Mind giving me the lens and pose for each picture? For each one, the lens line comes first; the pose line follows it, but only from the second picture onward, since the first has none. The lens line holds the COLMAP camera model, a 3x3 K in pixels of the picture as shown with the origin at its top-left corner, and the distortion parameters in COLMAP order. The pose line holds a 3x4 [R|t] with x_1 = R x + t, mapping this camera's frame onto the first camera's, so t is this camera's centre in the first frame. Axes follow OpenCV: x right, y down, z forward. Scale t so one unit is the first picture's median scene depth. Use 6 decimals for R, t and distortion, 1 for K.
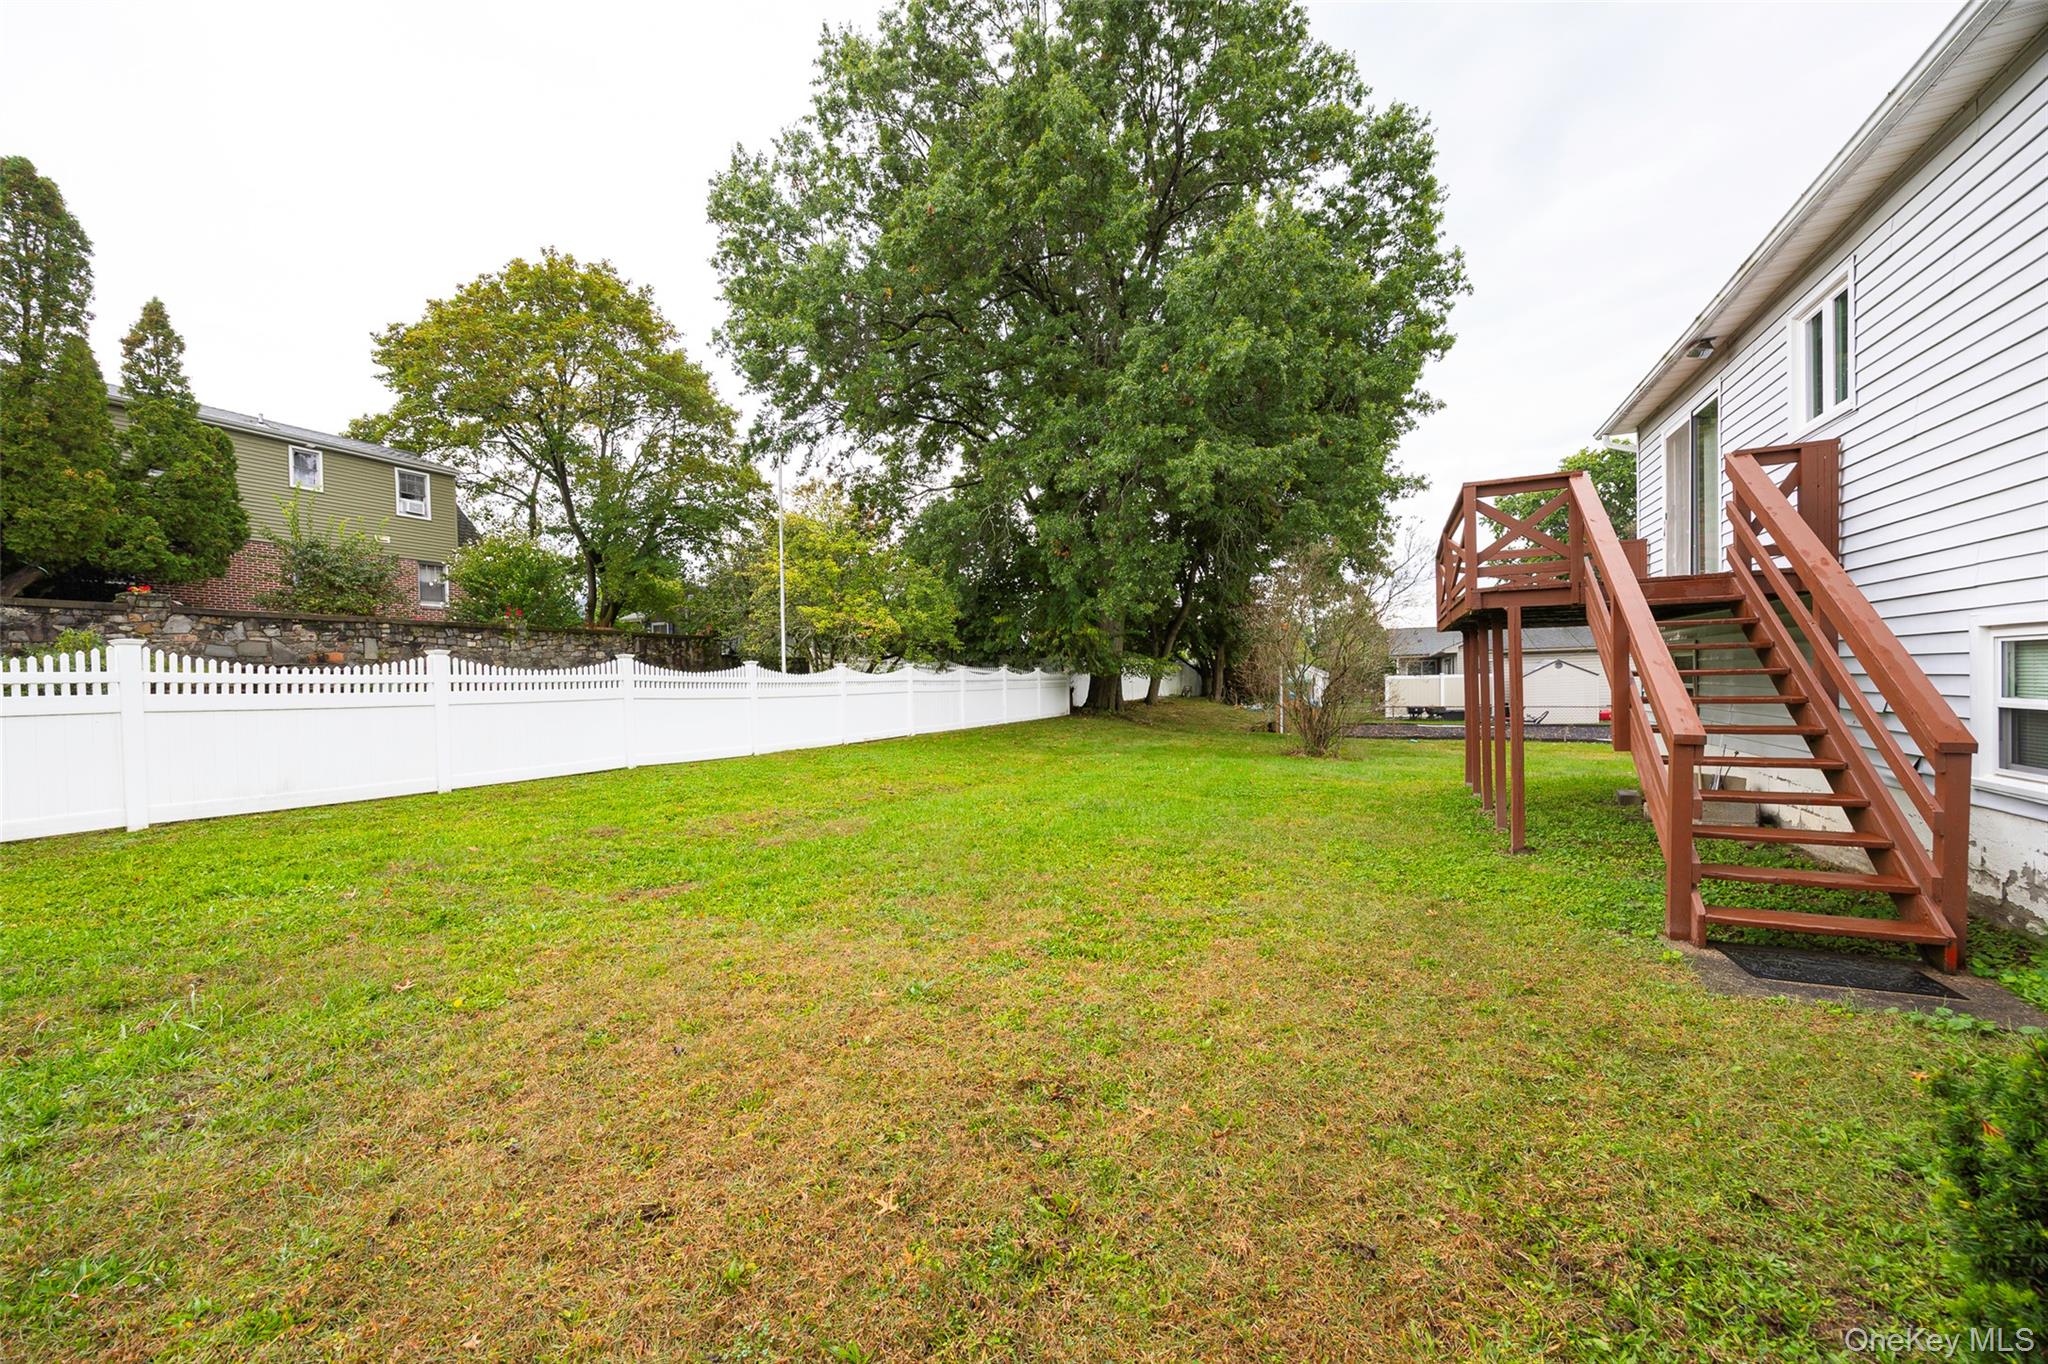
lens RADIAL K [[790.3, 0, 1024.0], [0, 790.3, 682.0], [0, 0, 1]] dist [-0.008487, 0.000115]
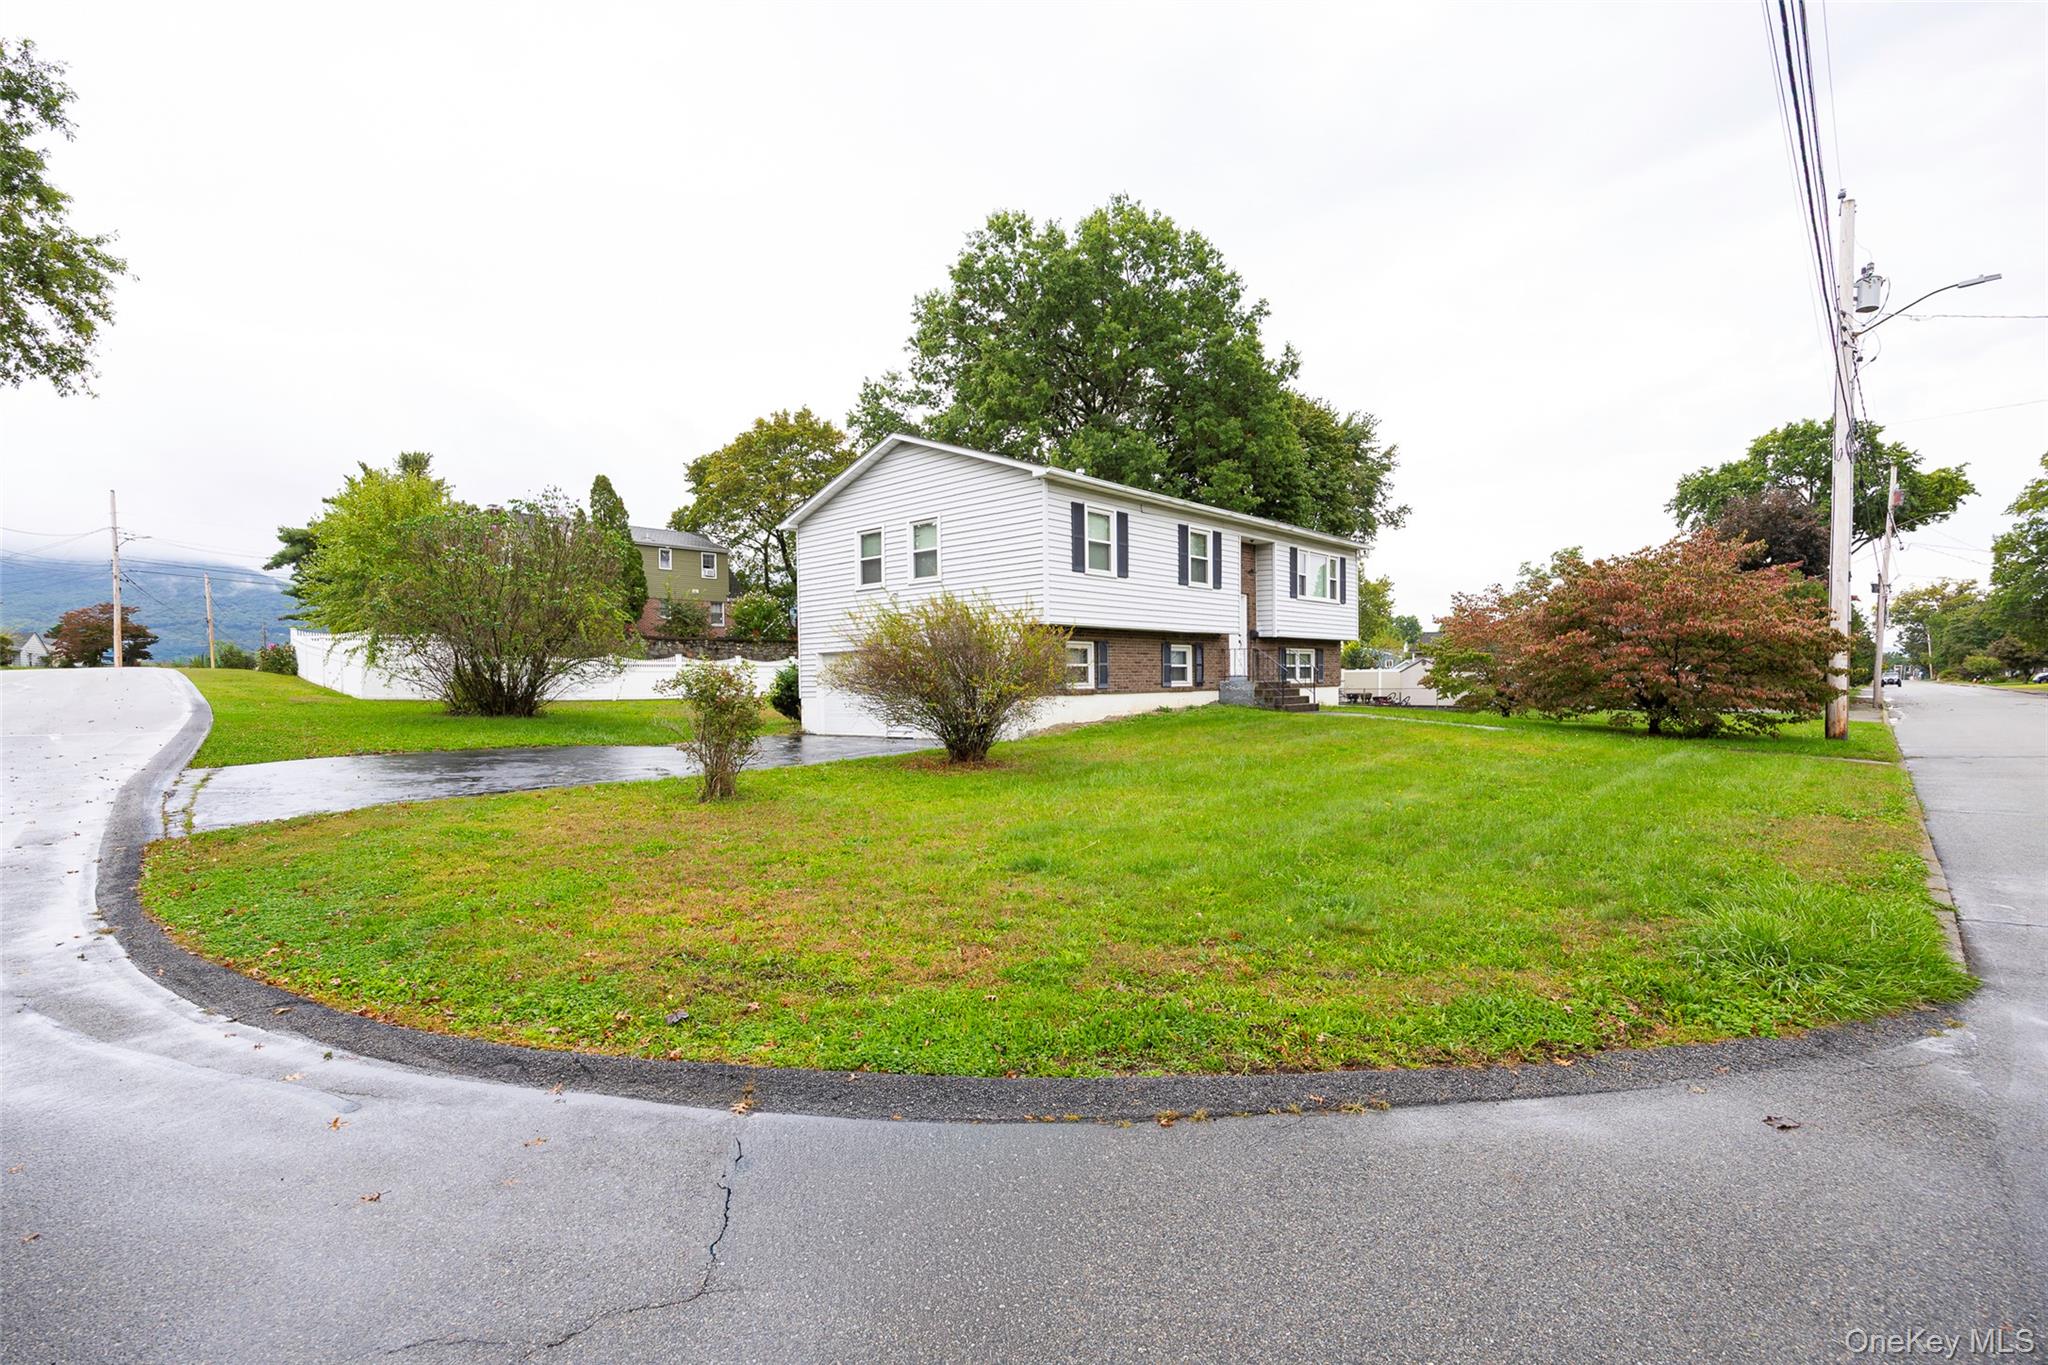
lens RADIAL K [[974.3, 0, 1024.0], [0, 974.3, 682.5], [0, 0, 1]] dist [-0.013463, 0.000075]
pose [[0.955864, 0.016168, -0.293365, 0.630730], [-0.014228, 0.999861, 0.008747, 0.006739], [0.293465, -0.004187, 0.955961, -1.006937]]
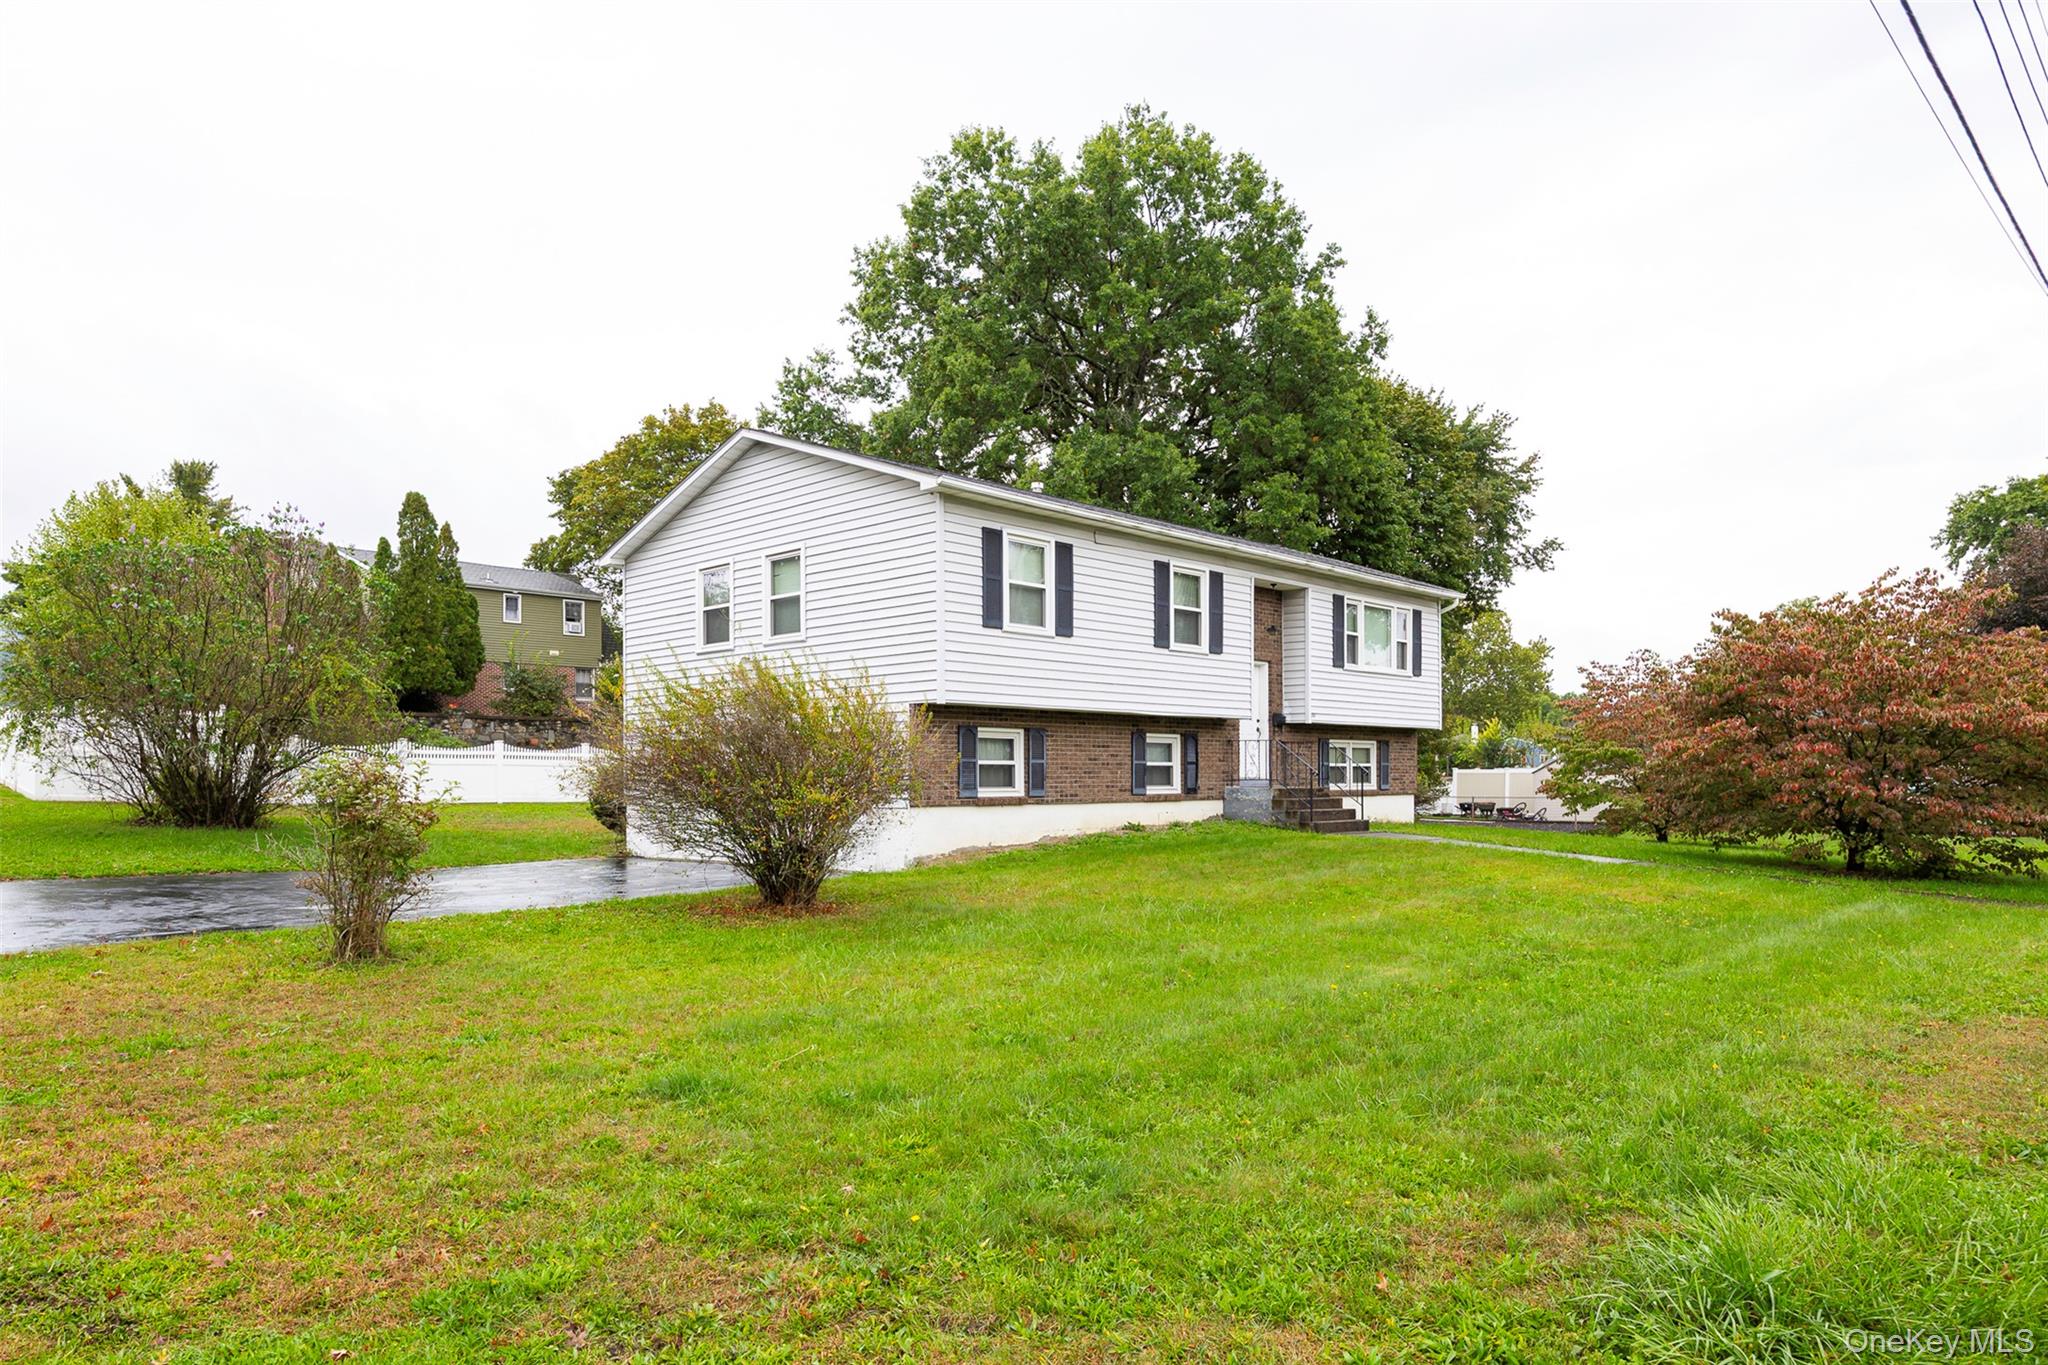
lens RADIAL K [[1332.5, 0, 1013.3], [0, 1332.5, 753.3], [0, 0, 1]] dist [-0.000343, -0.001235]
pose [[0.945928, 0.017898, -0.323881, 0.697238], [-0.022797, 0.999676, -0.011339, 0.001592], [0.323573, 0.018110, 0.946030, -0.937469]]
